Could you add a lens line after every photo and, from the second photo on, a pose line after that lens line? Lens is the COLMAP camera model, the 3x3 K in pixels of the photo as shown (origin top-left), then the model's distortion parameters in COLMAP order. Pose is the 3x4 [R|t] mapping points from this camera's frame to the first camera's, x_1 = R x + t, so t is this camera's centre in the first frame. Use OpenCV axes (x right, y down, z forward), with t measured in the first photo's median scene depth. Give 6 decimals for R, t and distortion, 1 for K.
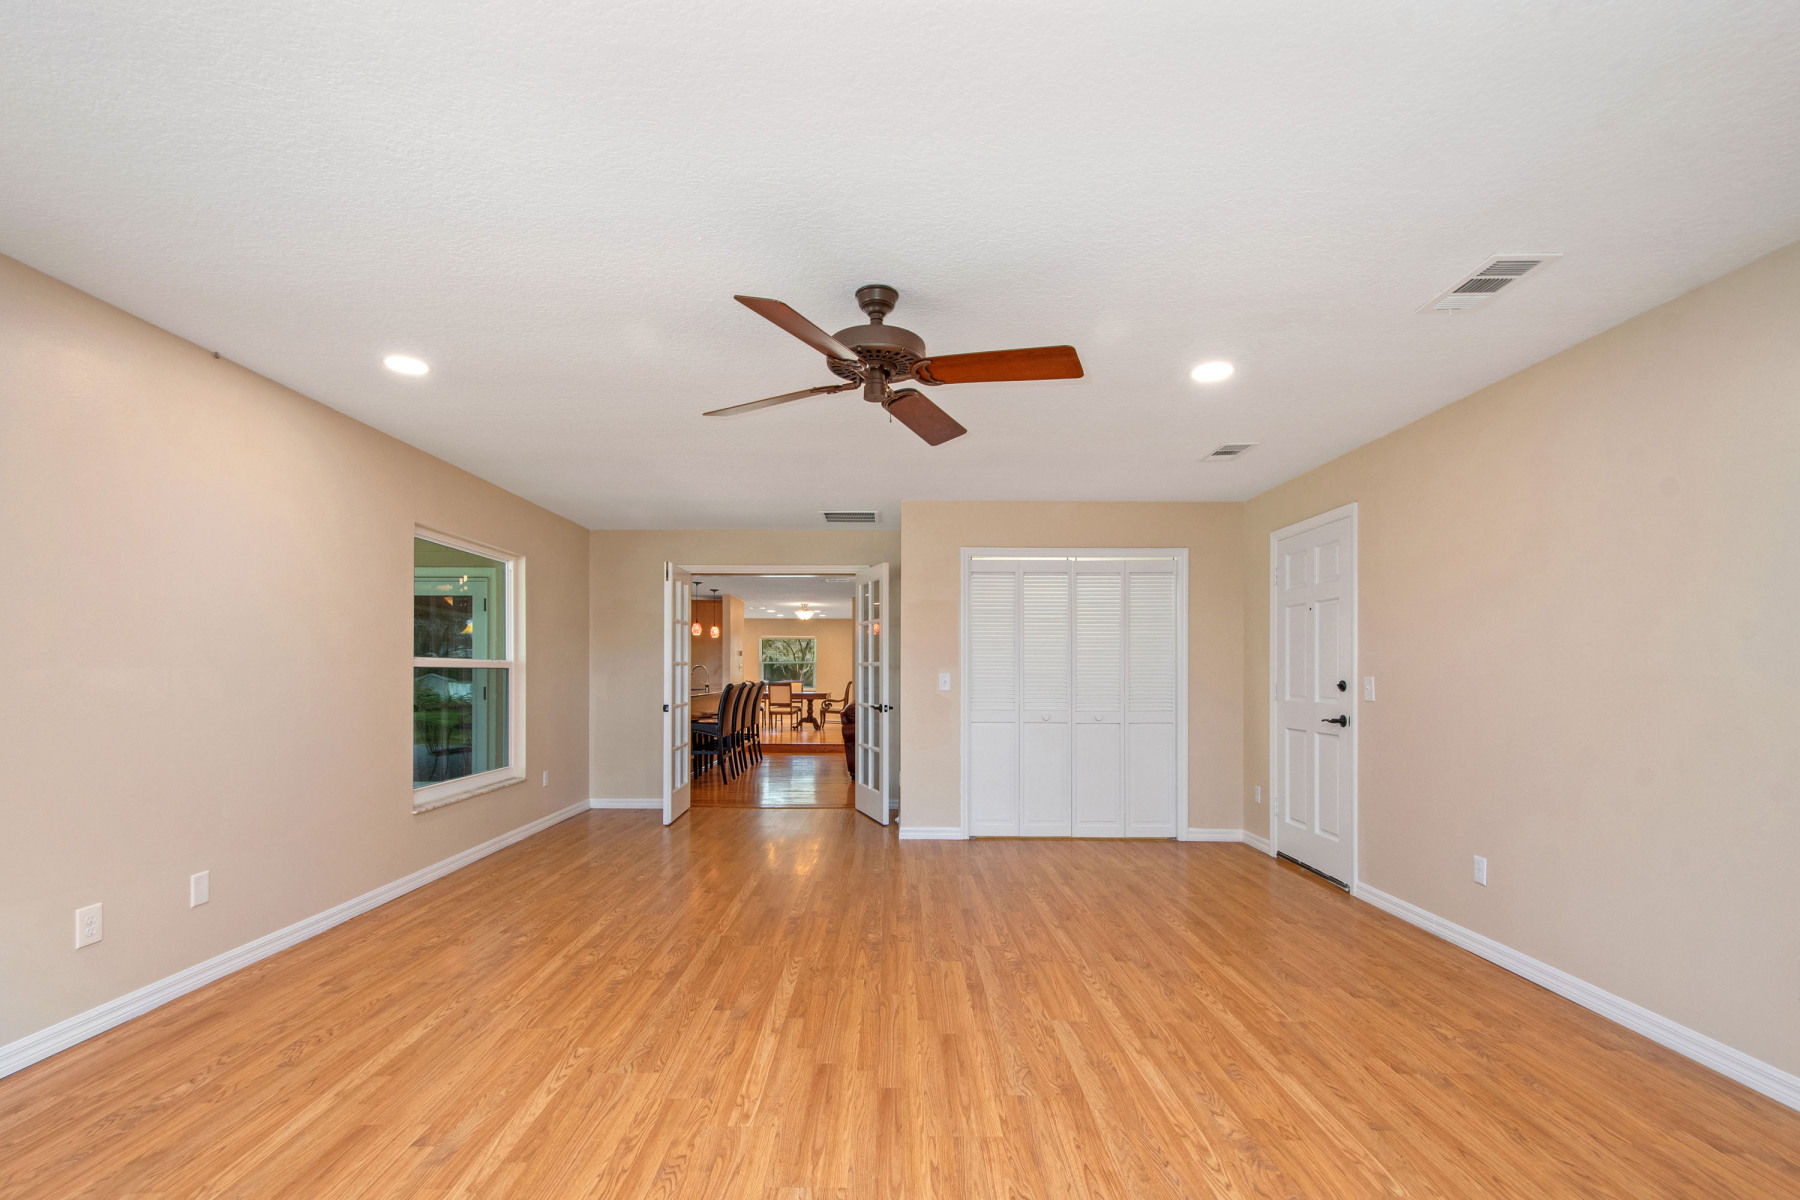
lens RADIAL K [[792.0, 0, 898.7], [0, 792.0, 672.0], [0, 0, 1]] dist [0.000024, 0.000030]
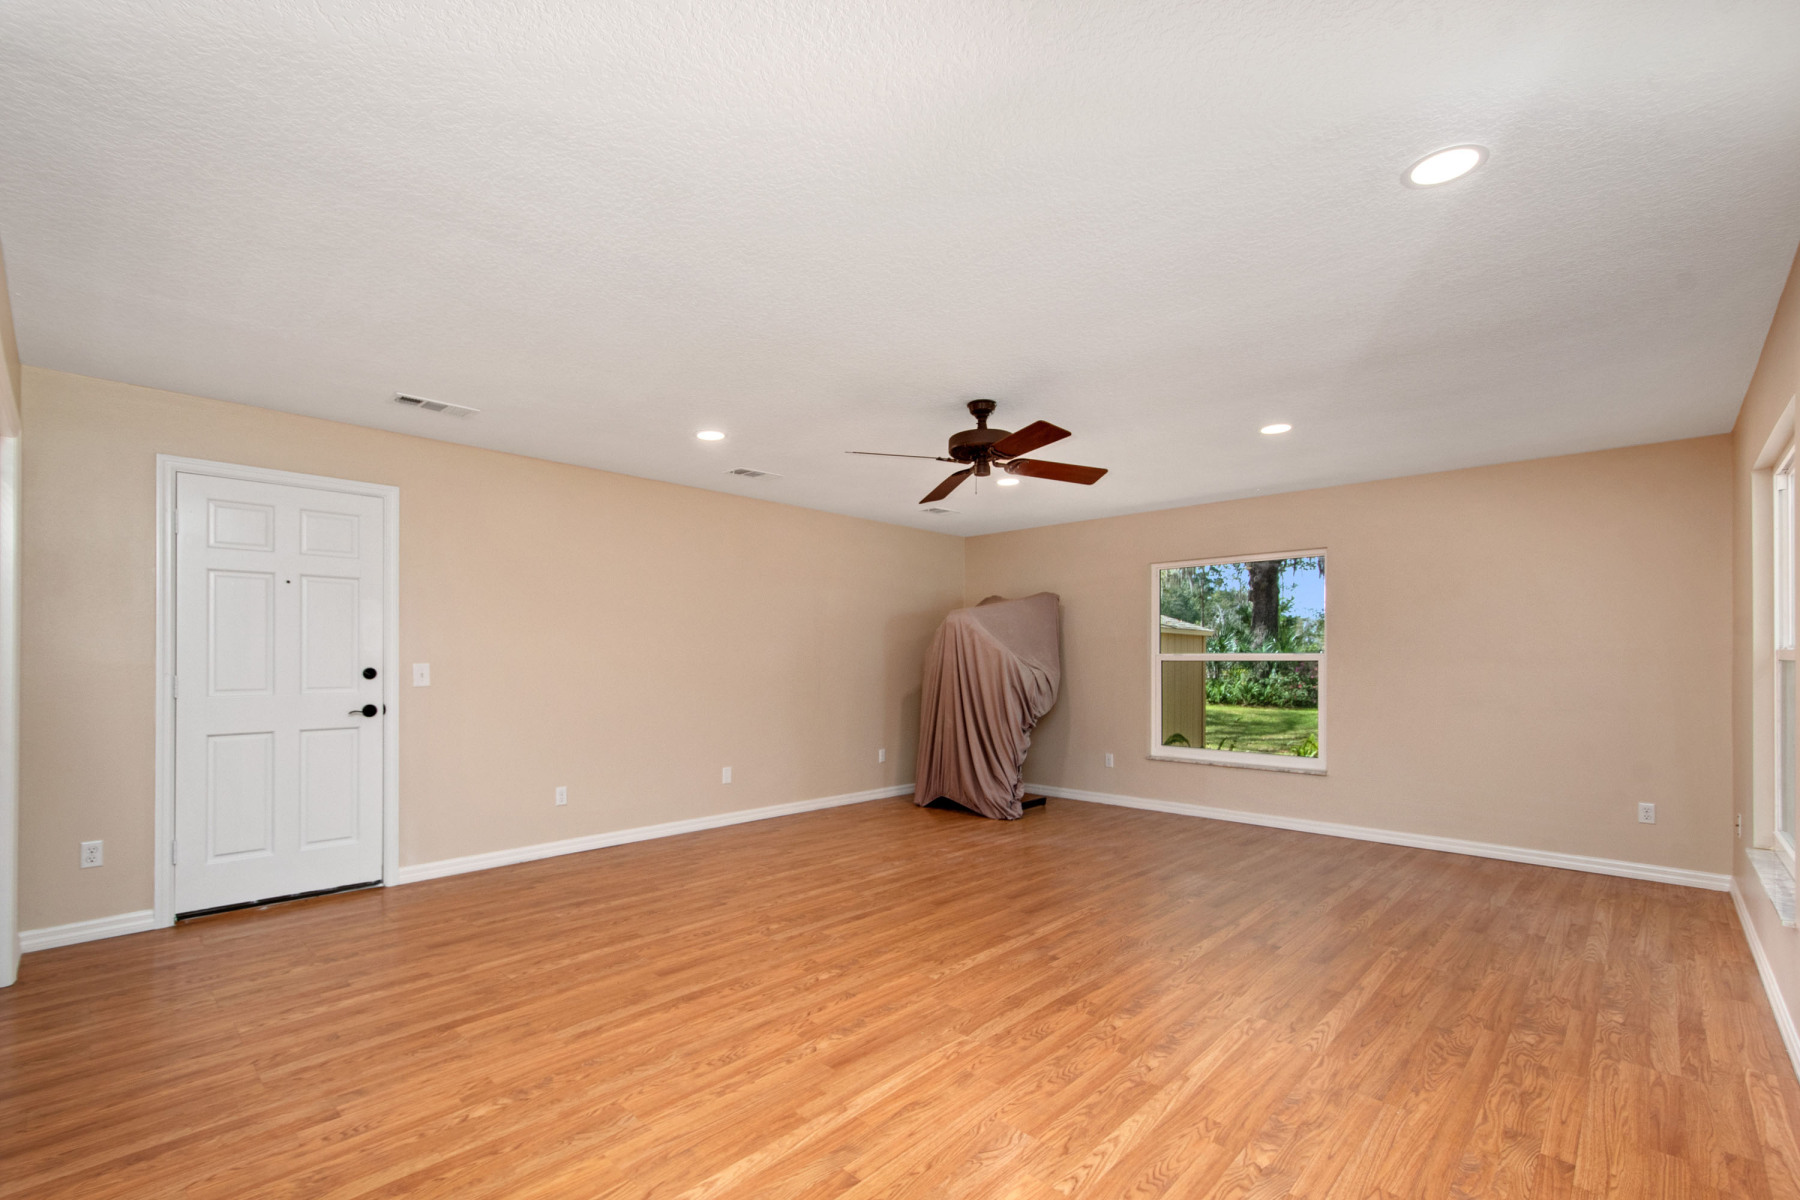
lens RADIAL K [[782.1, 0, 873.7], [0, 782.1, 653.2], [0, 0, 1]] dist [-0.000586, -0.000320]
pose [[-0.703029, -0.000695, 0.711161, -0.705649], [-0.003536, 0.999991, -0.002518, -0.008653], [-0.711153, -0.004284, -0.703025, 1.654024]]
